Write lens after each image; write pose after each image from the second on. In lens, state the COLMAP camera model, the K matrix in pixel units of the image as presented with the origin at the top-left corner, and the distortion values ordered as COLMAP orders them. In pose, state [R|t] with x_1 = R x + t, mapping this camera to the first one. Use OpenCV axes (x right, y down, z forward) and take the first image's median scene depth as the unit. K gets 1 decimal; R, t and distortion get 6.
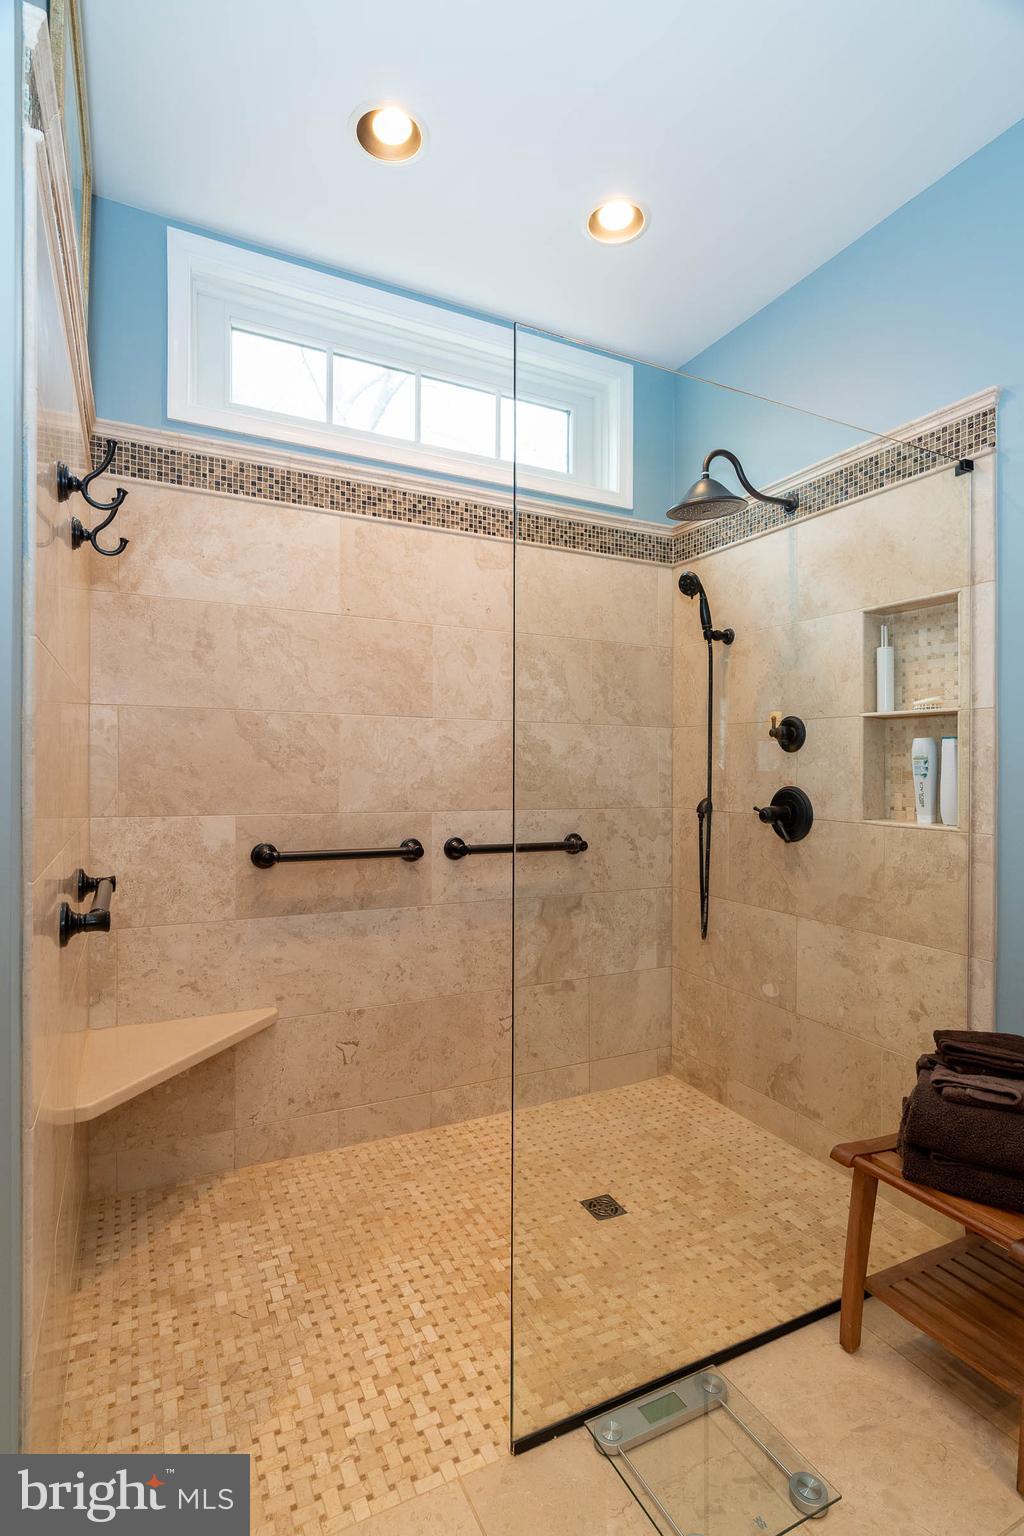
lens RADIAL K [[749.5, 0, 512.0], [0, 749.5, 768.0], [0, 0, 1]] dist [-0.009696, -0.000269]
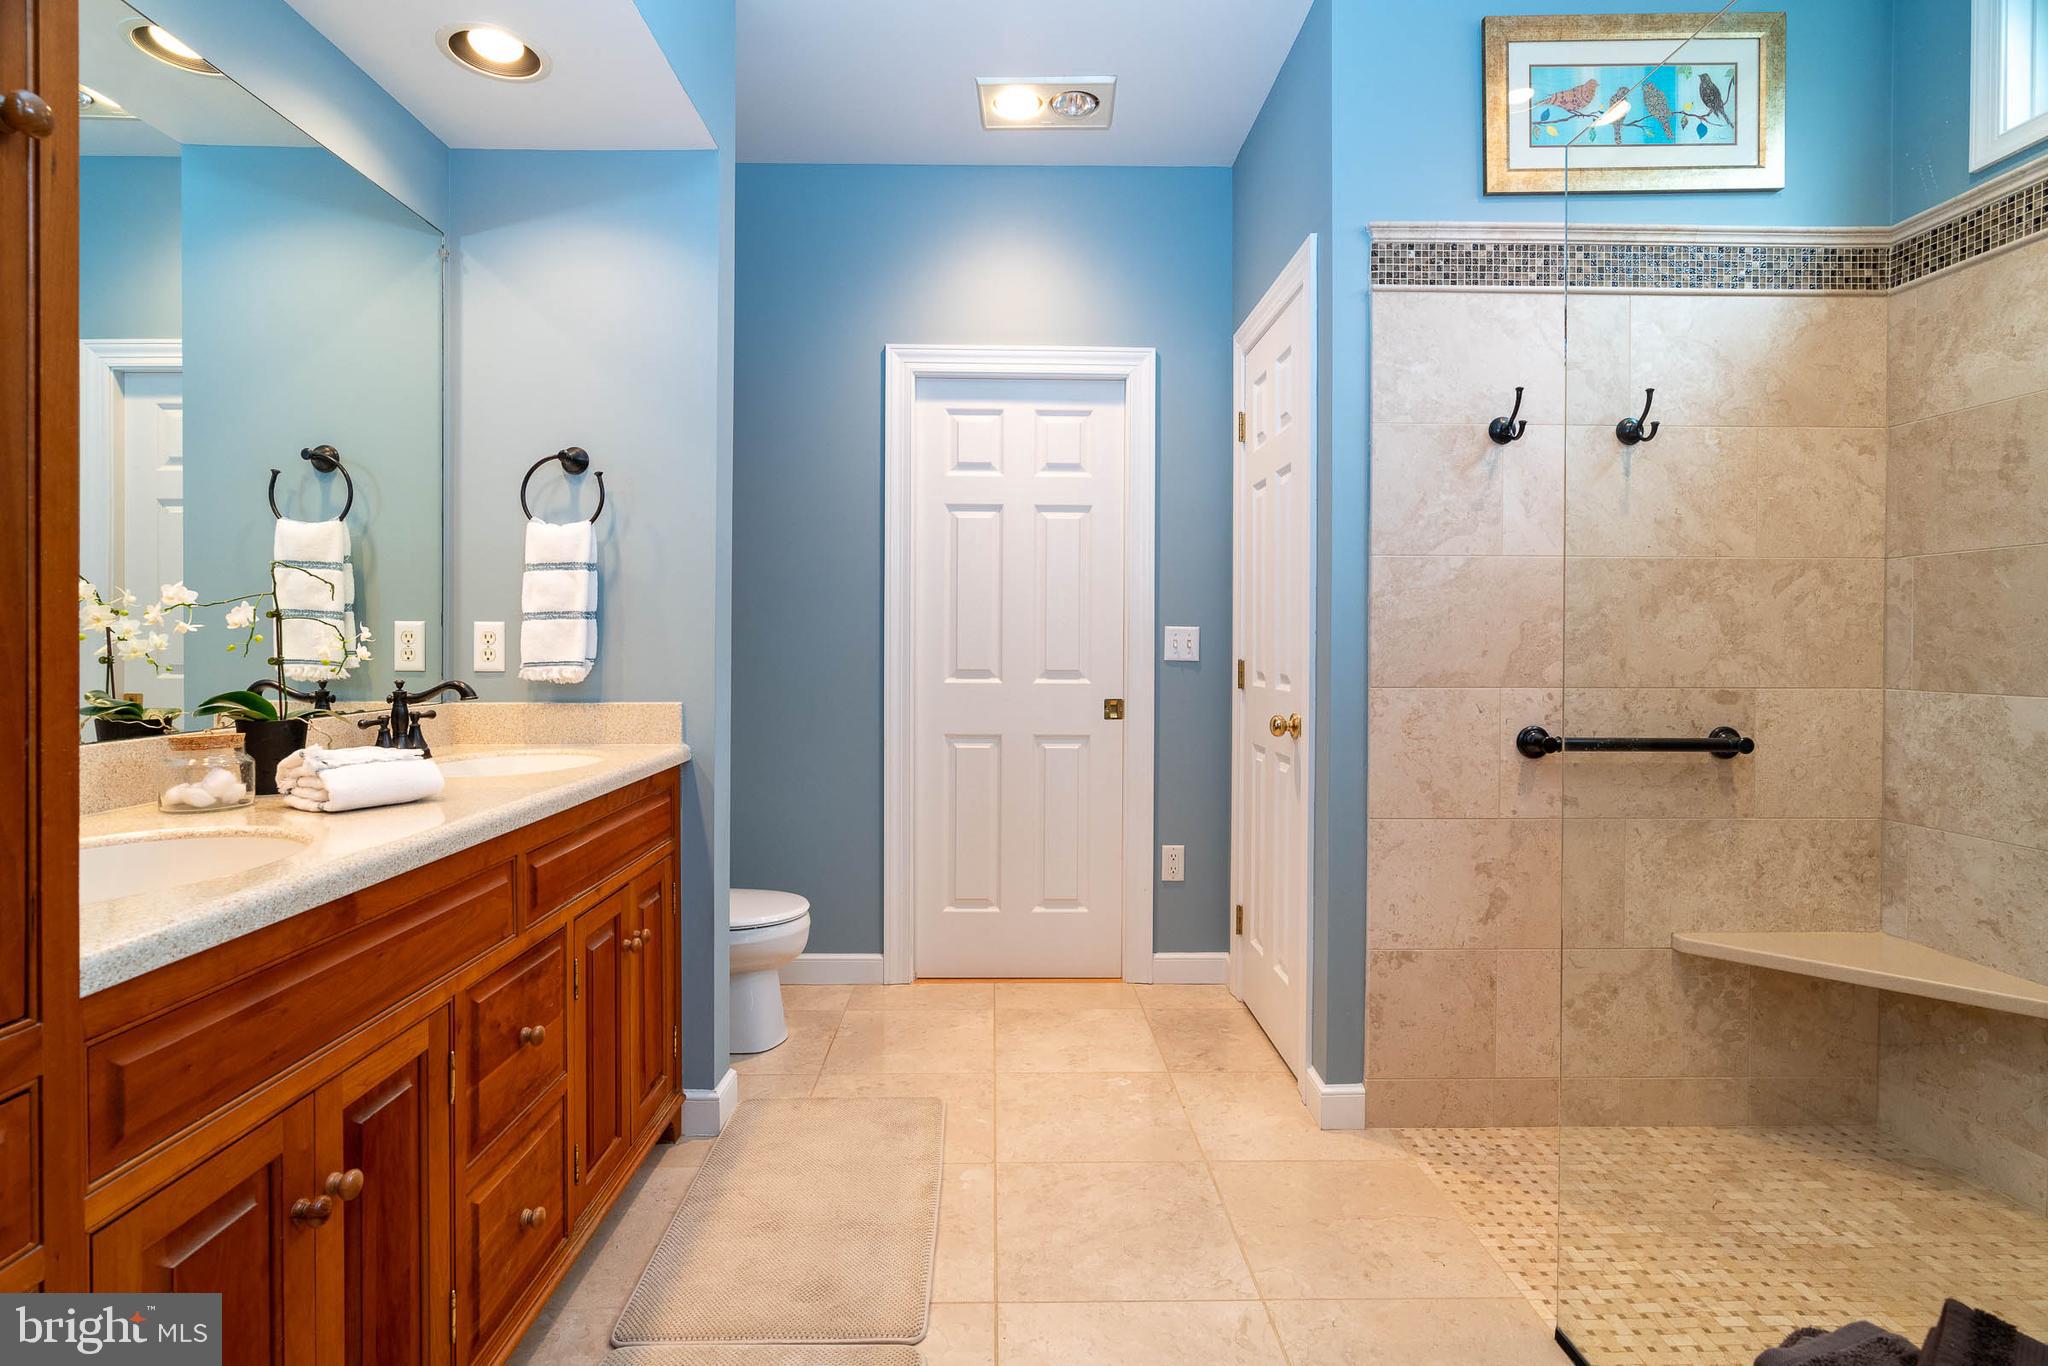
lens RADIAL K [[999.3, 0, 1017.8], [0, 999.3, 660.0], [0, 0, 1]] dist [-0.009696, -0.000269]
pose [[-0.432088, 0.005471, -0.901815, 0.888436], [-0.005453, 0.999947, 0.008679, 0.027297], [0.901815, 0.008668, -0.432036, 0.567964]]
